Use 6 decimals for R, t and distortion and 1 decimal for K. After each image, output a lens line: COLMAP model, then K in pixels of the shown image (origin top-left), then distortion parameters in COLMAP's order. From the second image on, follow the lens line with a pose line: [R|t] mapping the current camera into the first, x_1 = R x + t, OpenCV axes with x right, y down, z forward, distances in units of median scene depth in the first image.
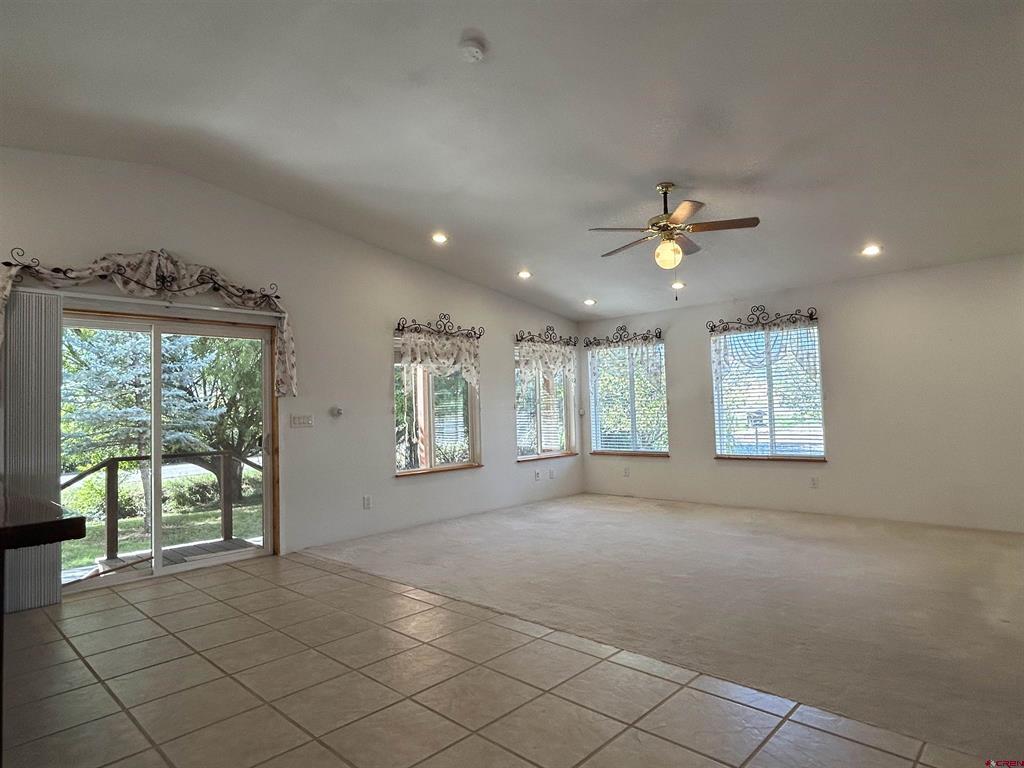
lens RADIAL K [[593.1, 0, 511.9], [0, 593.1, 385.1], [0, 0, 1]] dist [0.002588, -0.002856]
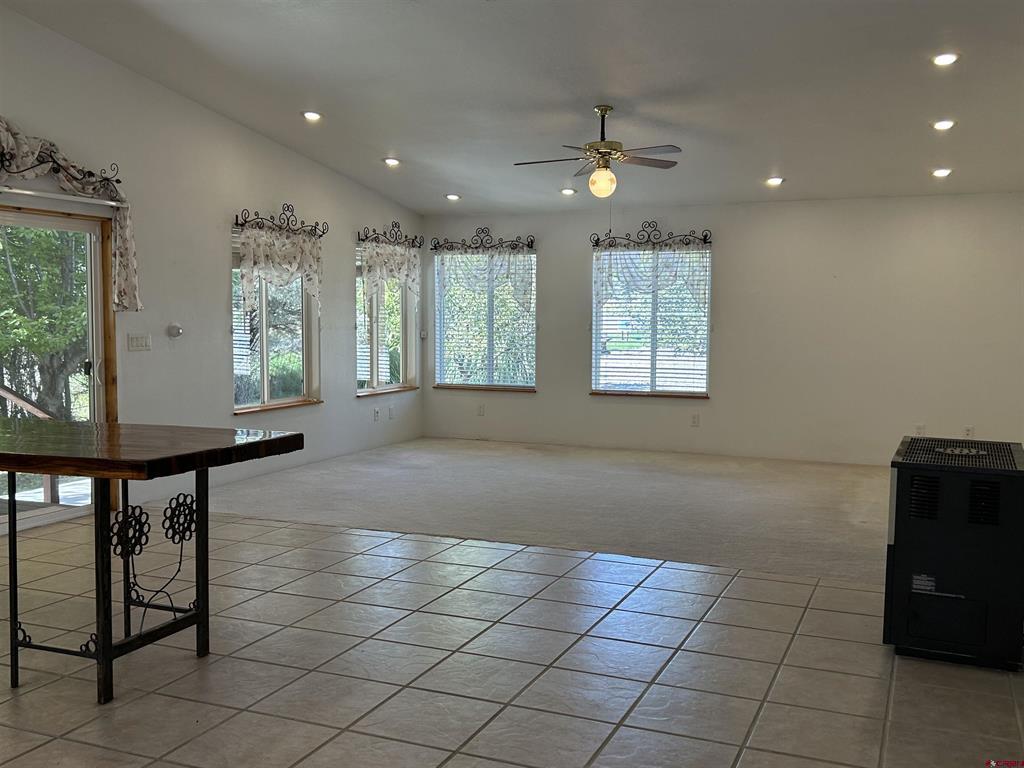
lens RADIAL K [[993.6, 0, 508.2], [0, 993.6, 384.0], [0, 0, 1]] dist [0.039453, 0.000000]
pose [[0.936871, 0.010630, 0.349514, -0.307530], [-0.049726, 0.993430, 0.103076, -0.038353], [-0.346122, -0.113949, 0.931244, -0.339142]]
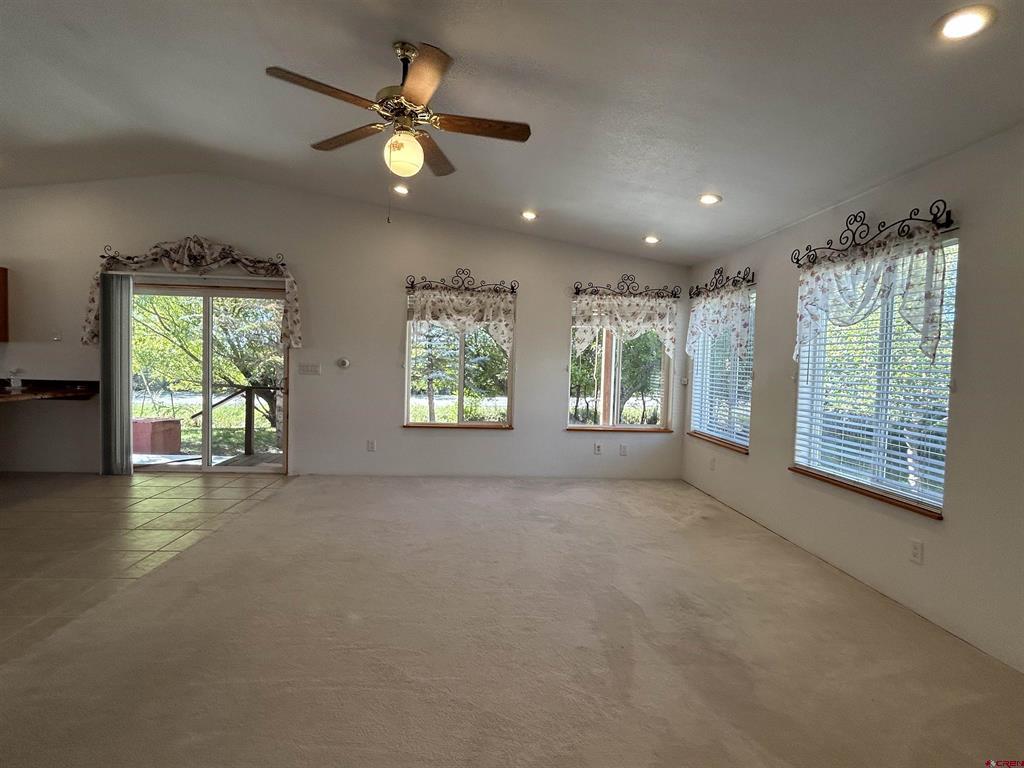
lens RADIAL K [[499.0, 0, 512.3], [0, 499.0, 379.2], [0, 0, 1]] dist [0.001698, -0.000829]
pose [[0.738057, 0.075713, -0.670477, 0.530198], [-0.023026, 0.995932, 0.087118, -0.013280], [0.674345, -0.048860, 0.736798, 0.459146]]
